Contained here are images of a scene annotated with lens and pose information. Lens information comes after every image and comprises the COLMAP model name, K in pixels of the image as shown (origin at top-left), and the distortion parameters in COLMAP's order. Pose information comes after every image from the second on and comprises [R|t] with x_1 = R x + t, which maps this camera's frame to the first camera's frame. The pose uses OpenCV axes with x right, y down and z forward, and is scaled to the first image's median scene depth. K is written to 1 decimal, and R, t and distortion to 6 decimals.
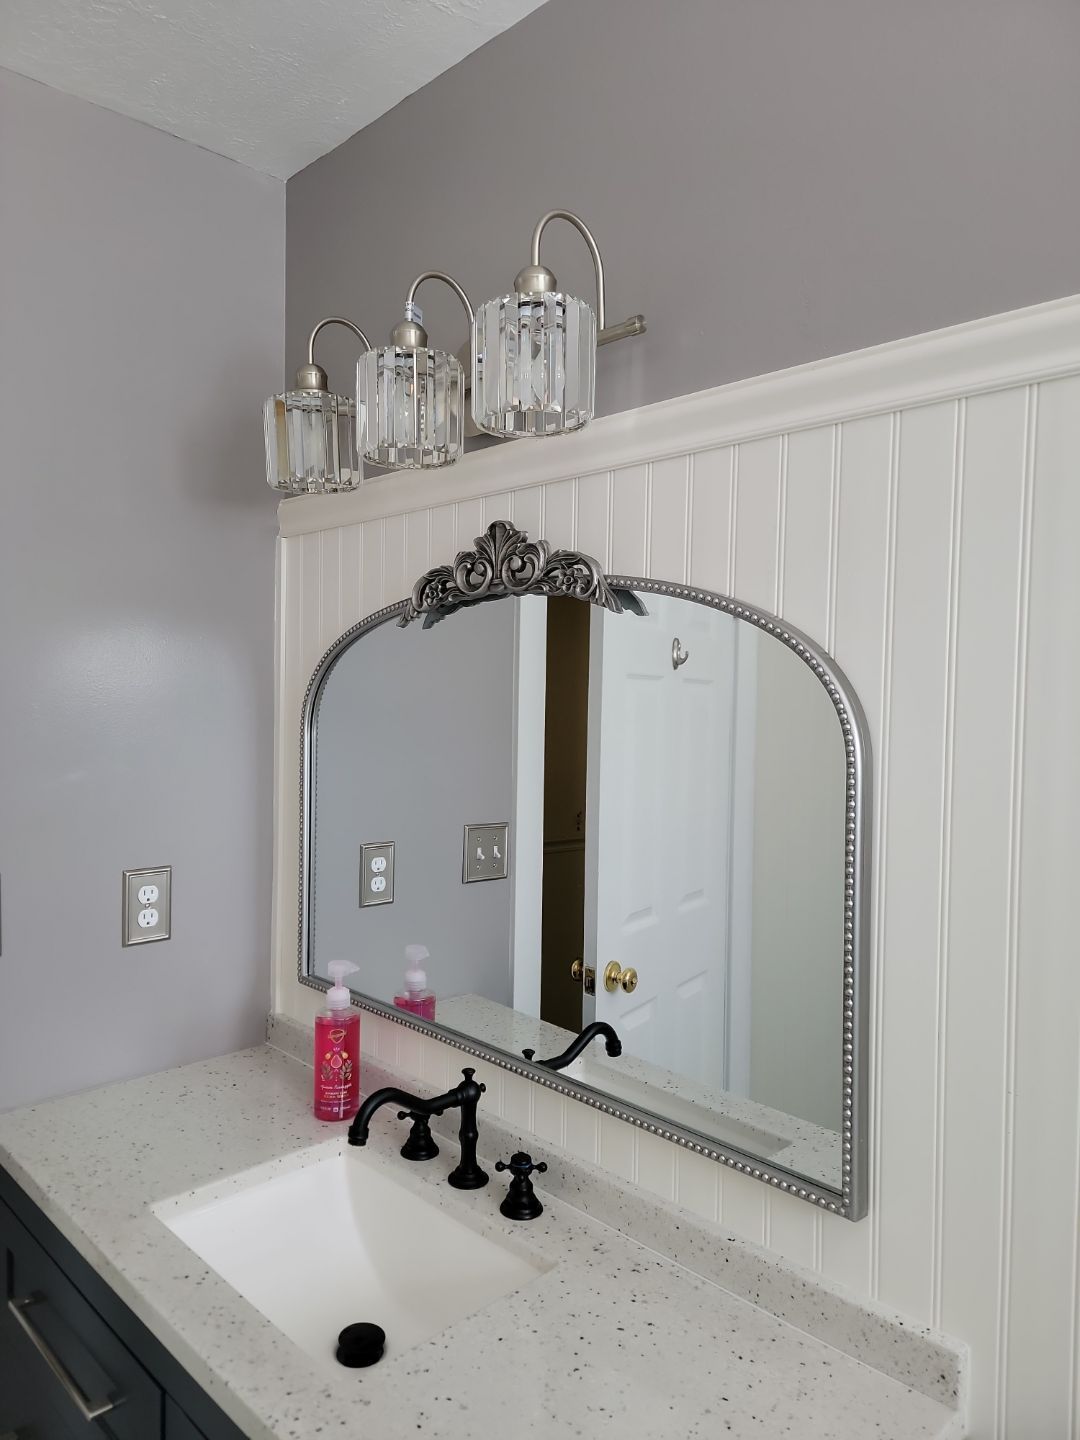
lens RADIAL K [[987.8, 0, 511.2], [0, 987.8, 716.9], [0, 0, 1]] dist [0.098312, -0.095305]
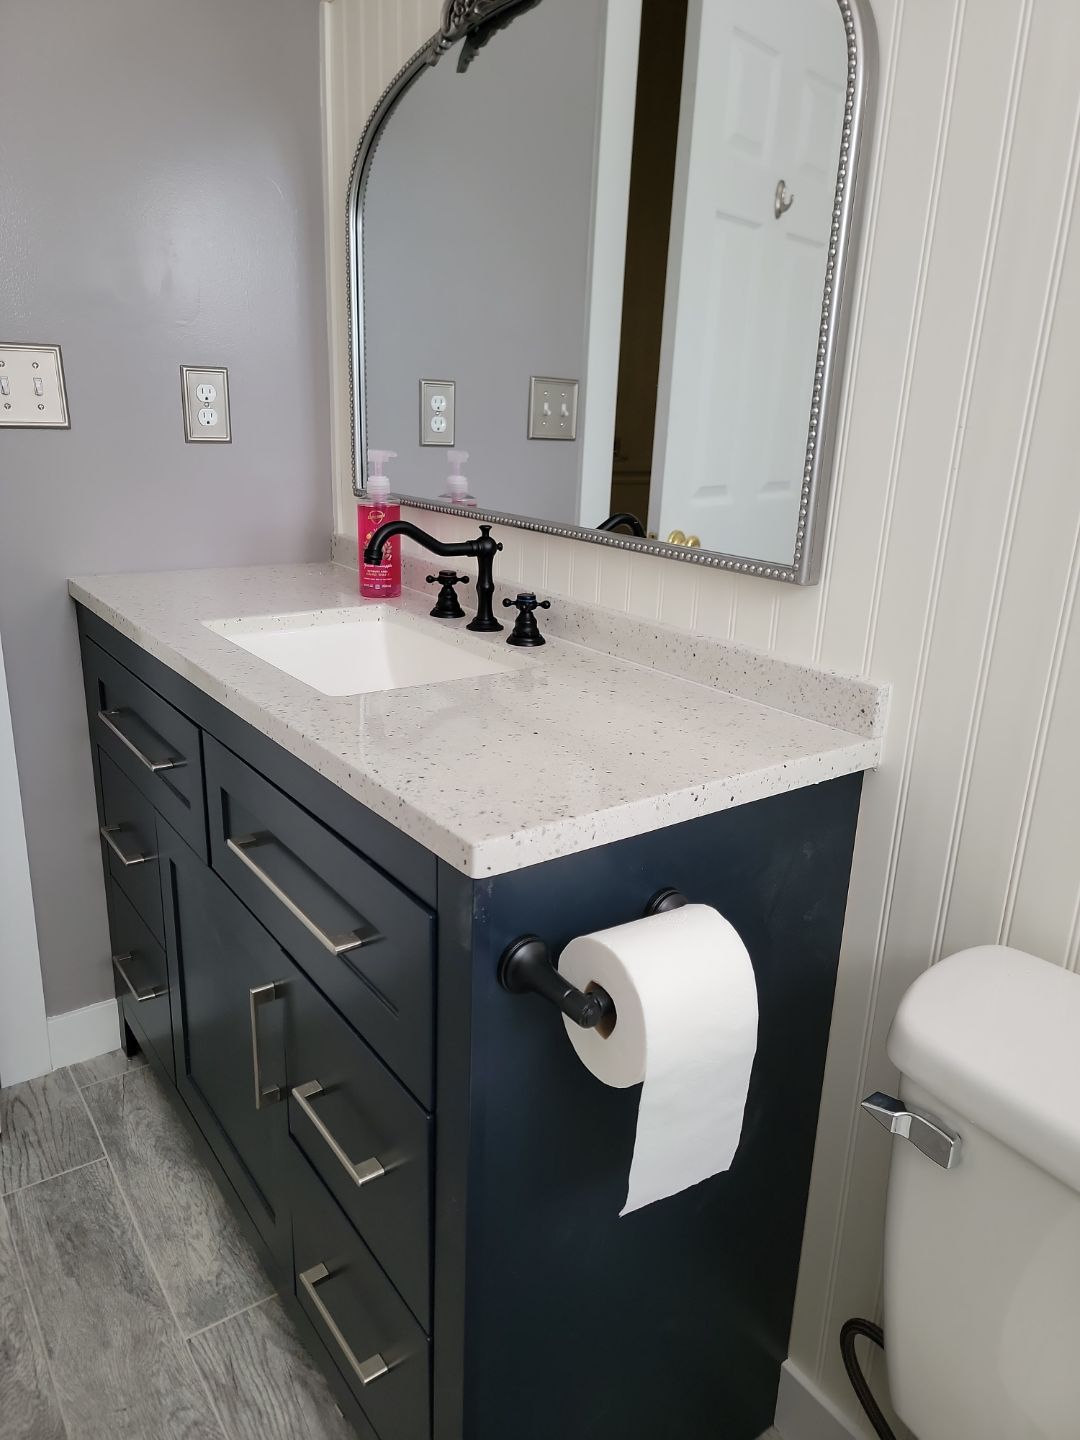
lens RADIAL K [[992.7, 0, 531.1], [0, 992.7, 714.0], [0, 0, 1]] dist [0.064266, -0.047549]
pose [[0.991343, 0.056882, -0.118337, 0.124283], [-0.023146, 0.962881, 0.268932, 0.231800], [0.129241, -0.263864, 0.955862, -0.041138]]
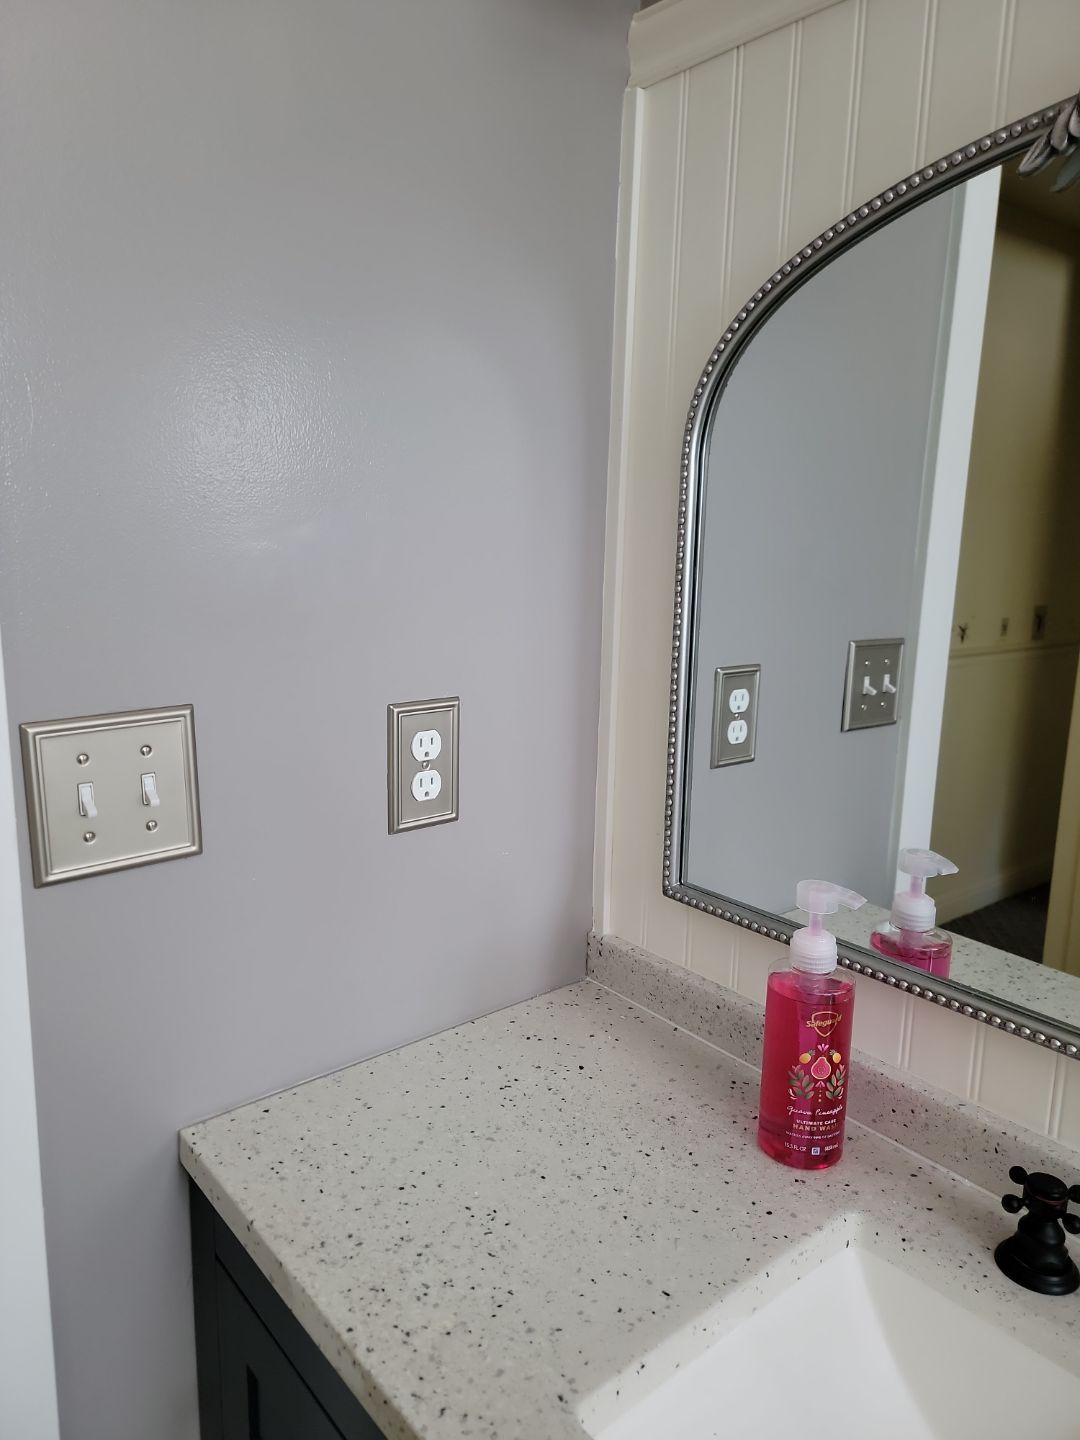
lens RADIAL K [[994.6, 0, 502.0], [0, 994.6, 704.1], [0, 0, 1]] dist [0.060221, -0.029980]
pose [[0.996849, 0.014067, -0.078067, -0.303724], [-0.001906, 0.988114, 0.153714, 0.072811], [0.079301, -0.153080, 0.985027, 0.491146]]
